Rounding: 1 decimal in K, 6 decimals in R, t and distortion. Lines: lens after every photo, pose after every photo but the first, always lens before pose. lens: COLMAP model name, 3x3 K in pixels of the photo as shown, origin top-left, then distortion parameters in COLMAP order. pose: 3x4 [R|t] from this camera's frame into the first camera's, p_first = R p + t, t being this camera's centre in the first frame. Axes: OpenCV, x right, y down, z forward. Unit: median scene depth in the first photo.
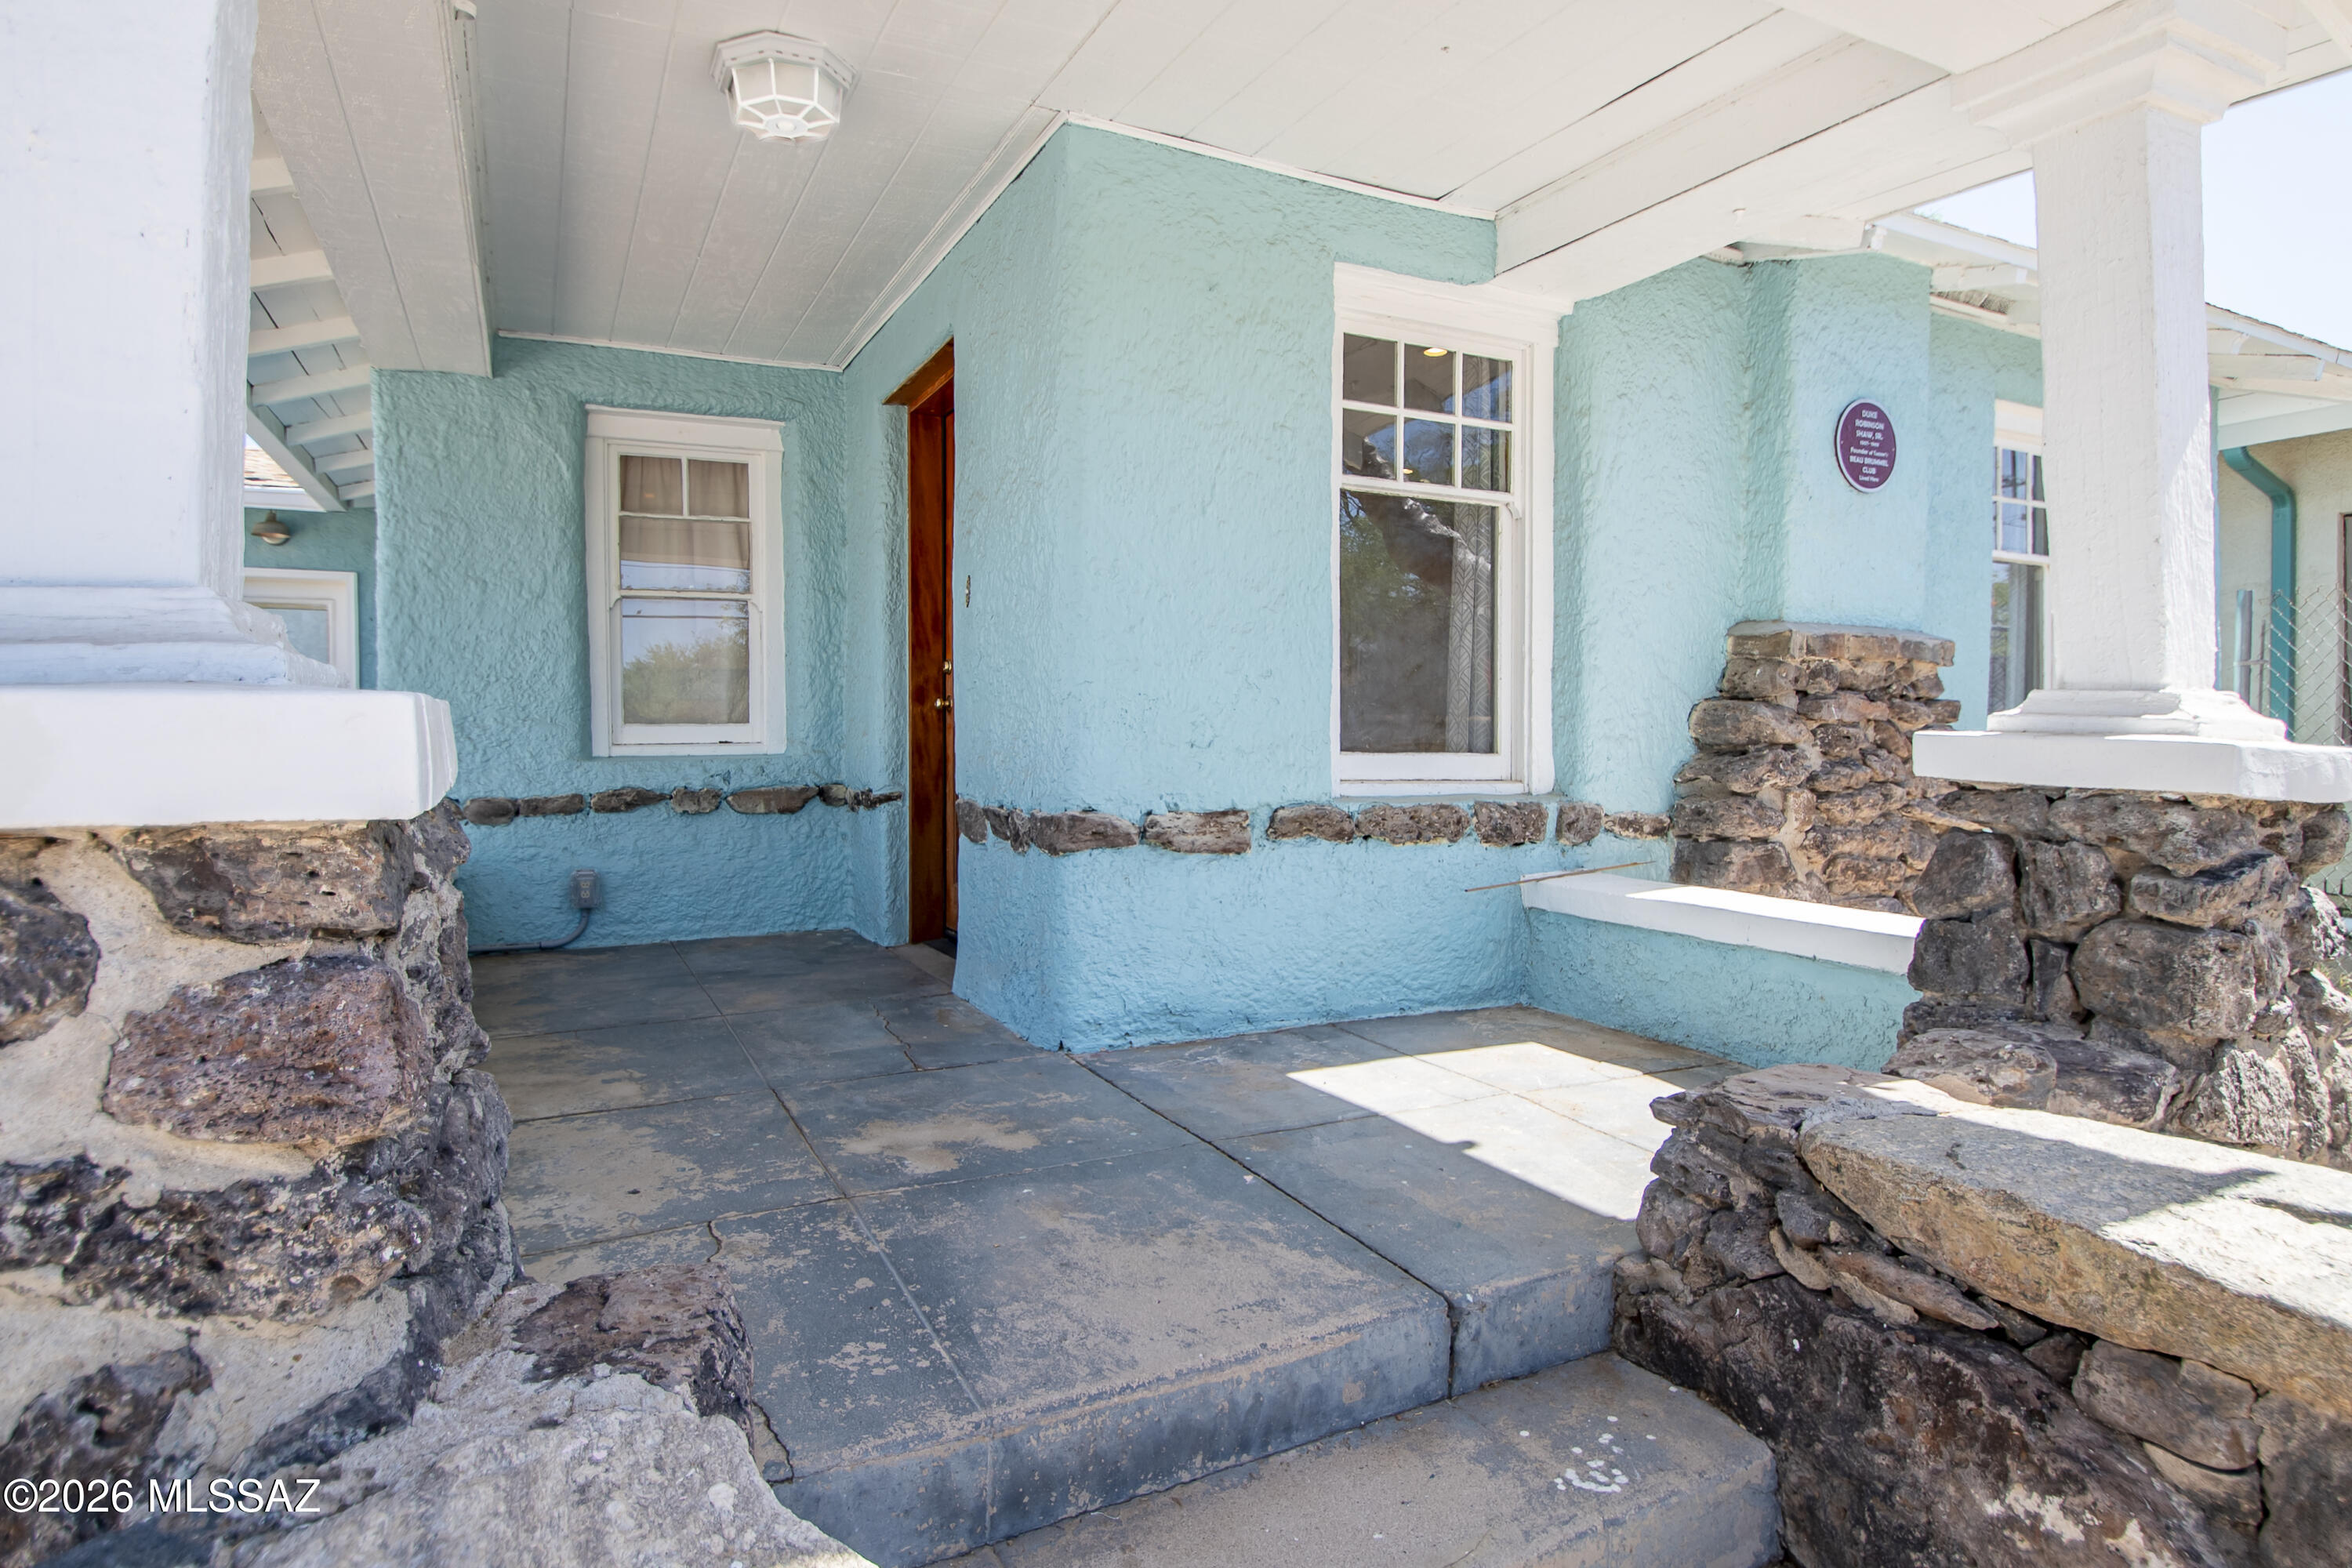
lens RADIAL K [[1280.5, 0, 1172.0], [0, 1280.5, 694.3], [0, 0, 1]] dist [-0.003888, -0.000638]
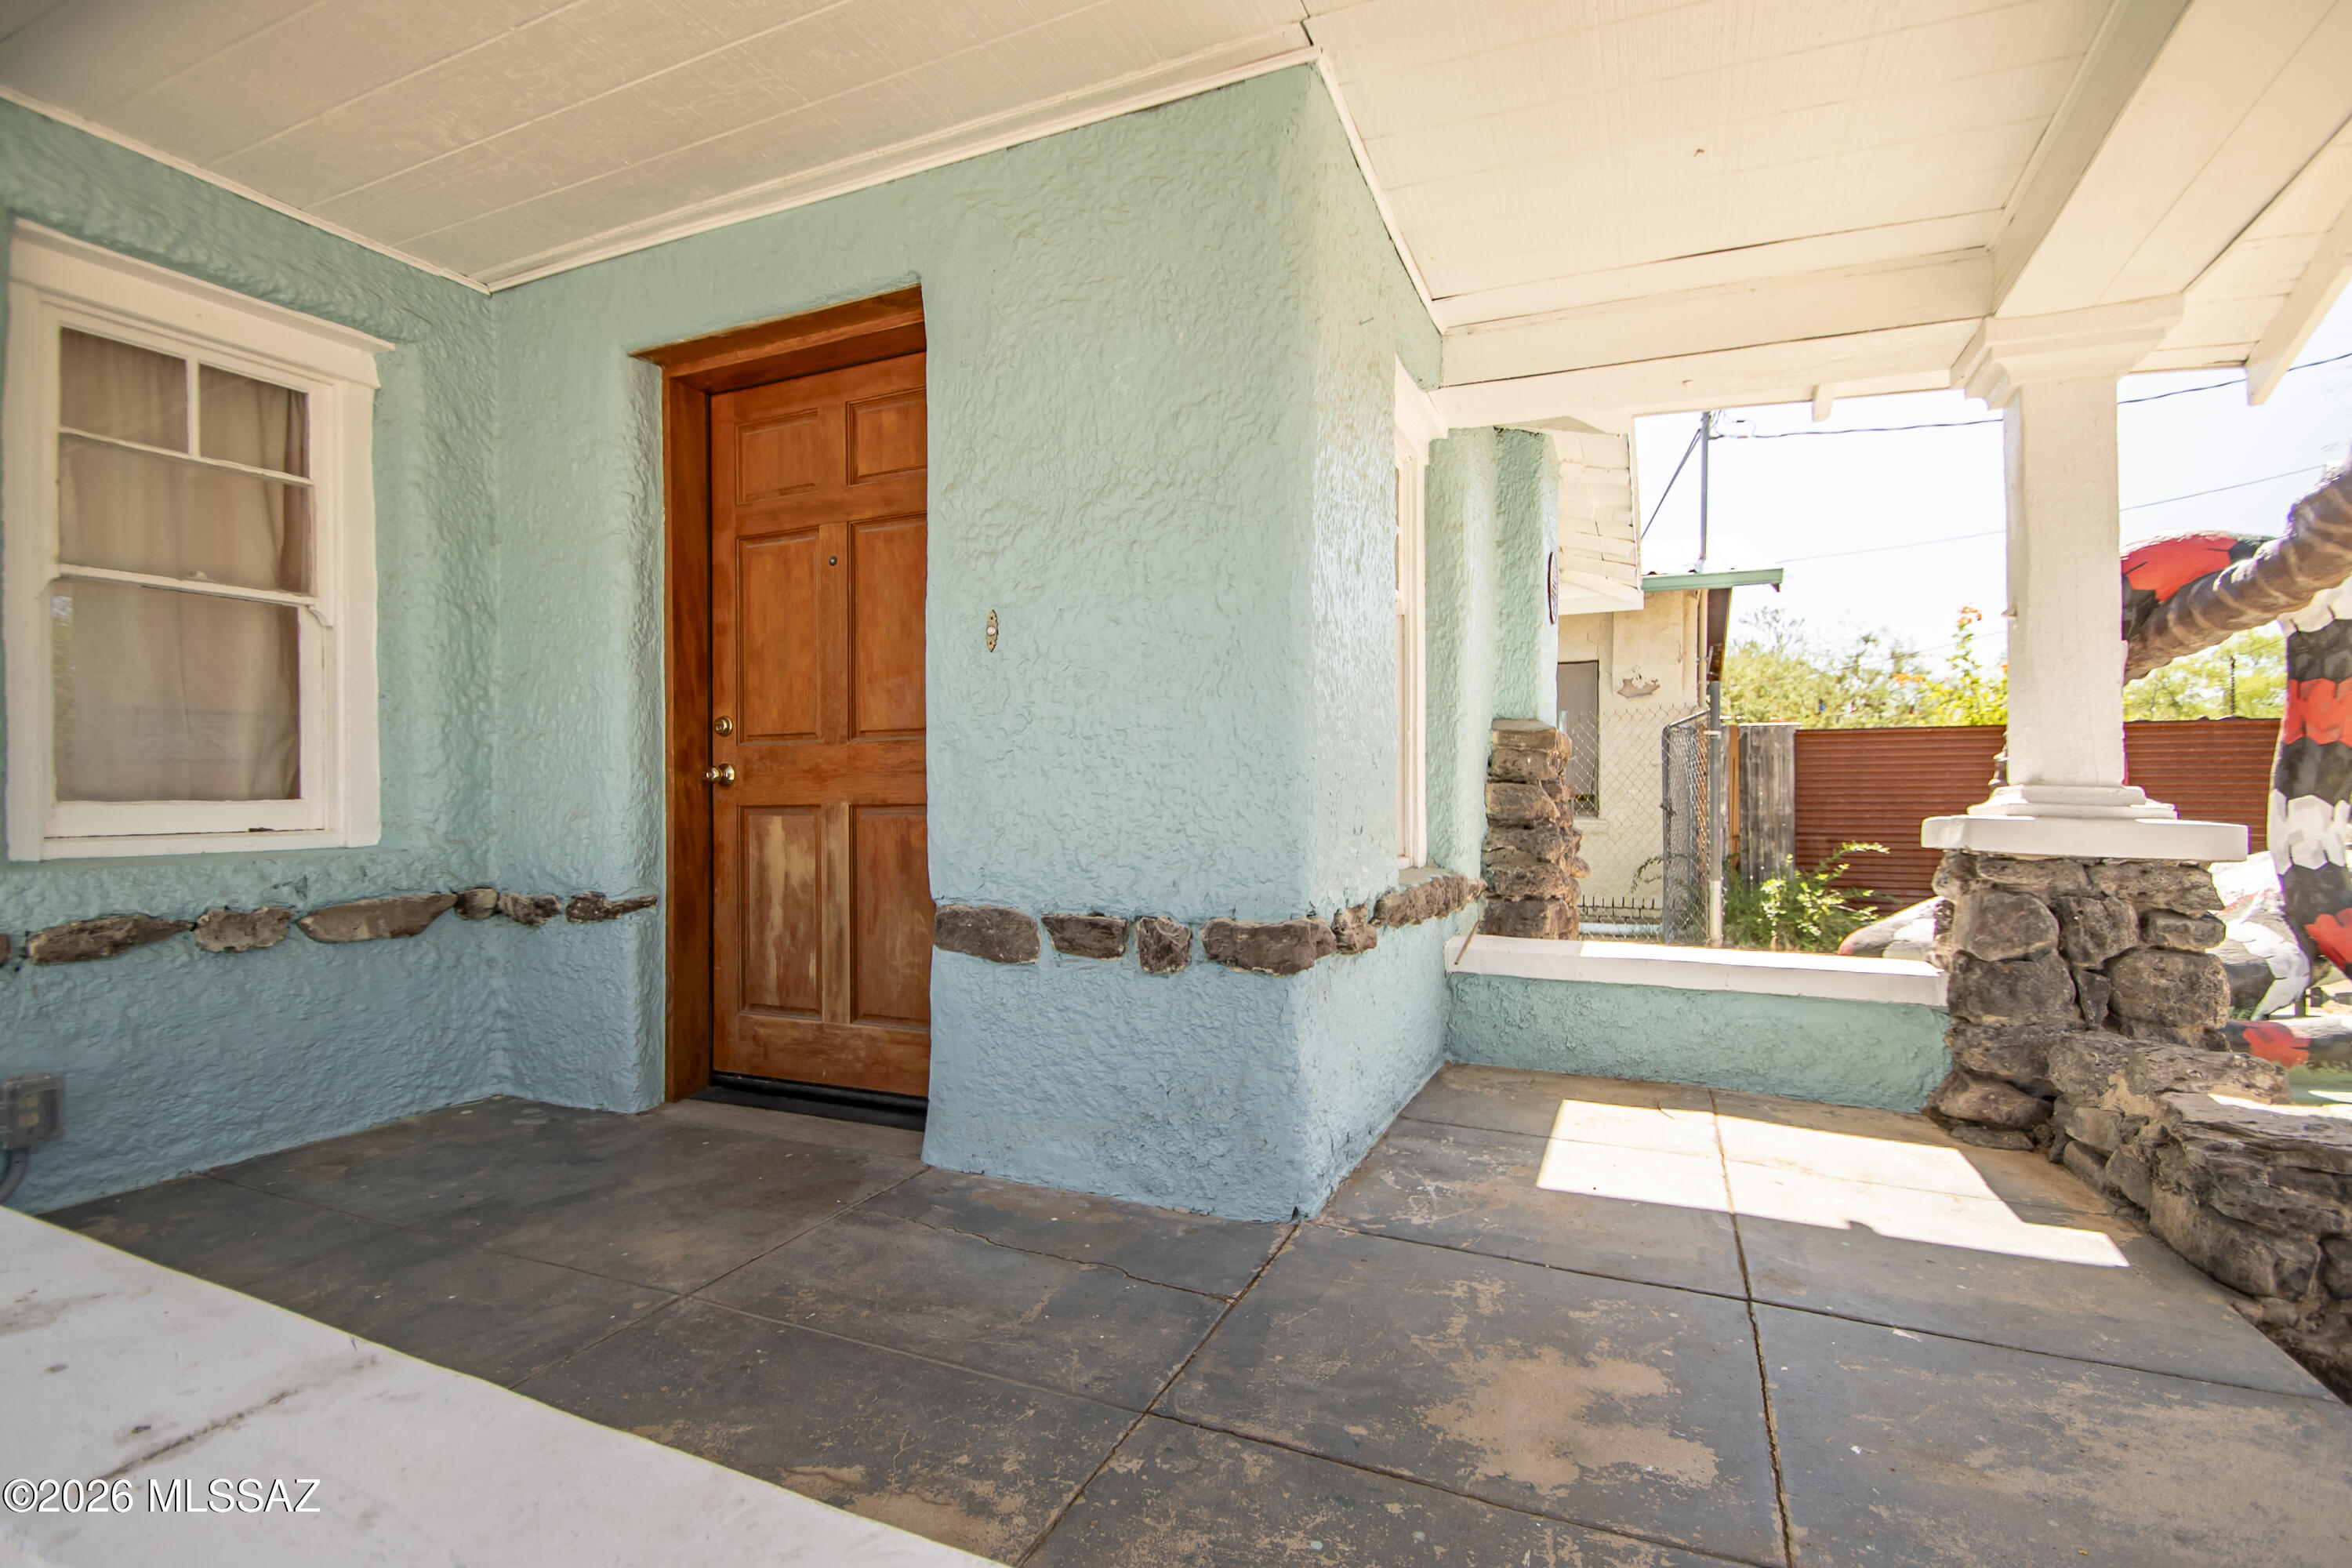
lens RADIAL K [[1054.0, 0, 1170.6], [0, 1054.0, 762.6], [0, 0, 1]] dist [0.019532, -0.016966]
pose [[0.770732, 0.020886, 0.636817, -0.390598], [-0.019912, 0.999764, -0.008692, 0.000400], [-0.636848, -0.005981, 0.770966, 0.370582]]
